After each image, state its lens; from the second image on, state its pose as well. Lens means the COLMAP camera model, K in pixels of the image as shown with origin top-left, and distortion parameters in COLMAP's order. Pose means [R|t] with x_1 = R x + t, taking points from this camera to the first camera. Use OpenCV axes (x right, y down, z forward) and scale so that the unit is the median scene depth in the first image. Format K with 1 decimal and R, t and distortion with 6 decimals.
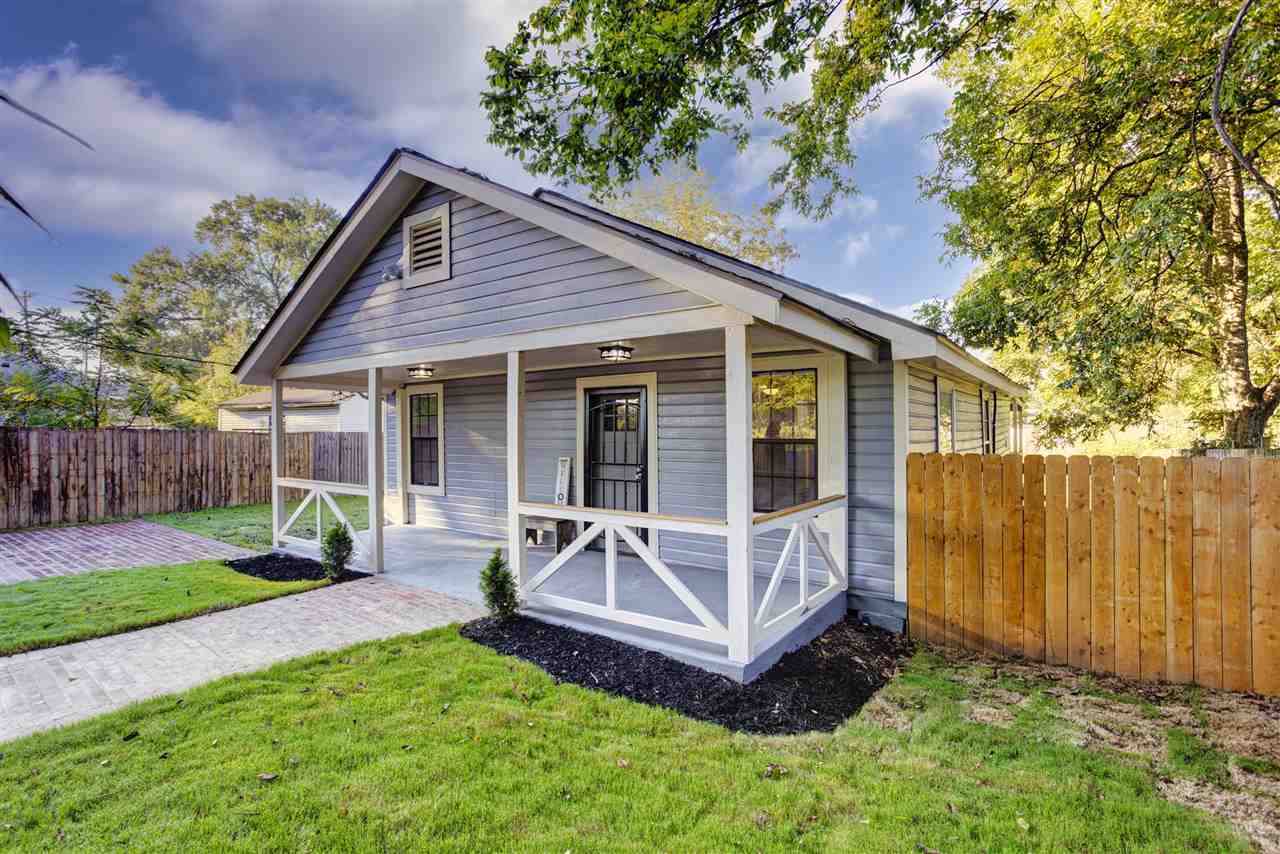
lens RADIAL K [[621.0, 0, 640.0], [0, 621.0, 427.0], [0, 0, 1]] dist [-0.073663, 0.031833]
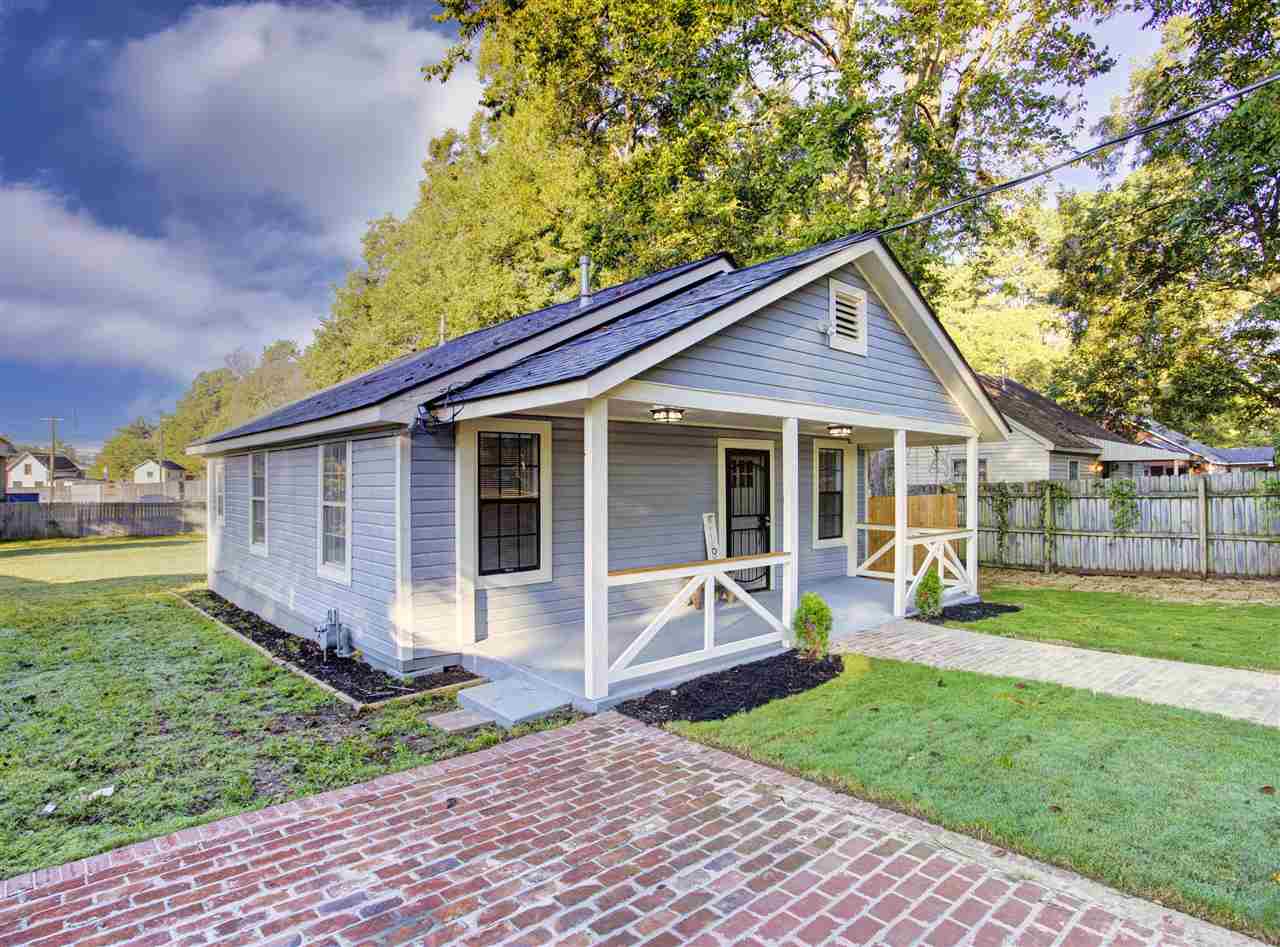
lens RADIAL K [[711.9, 0, 640.0], [0, 711.9, 473.5], [0, 0, 1]] dist [-0.001121, -0.000128]
pose [[0.188055, 0.013551, 0.982065, -1.623370], [-0.005089, 0.999905, -0.012822, -0.001879], [-0.982145, -0.002587, 0.188107, 1.105139]]
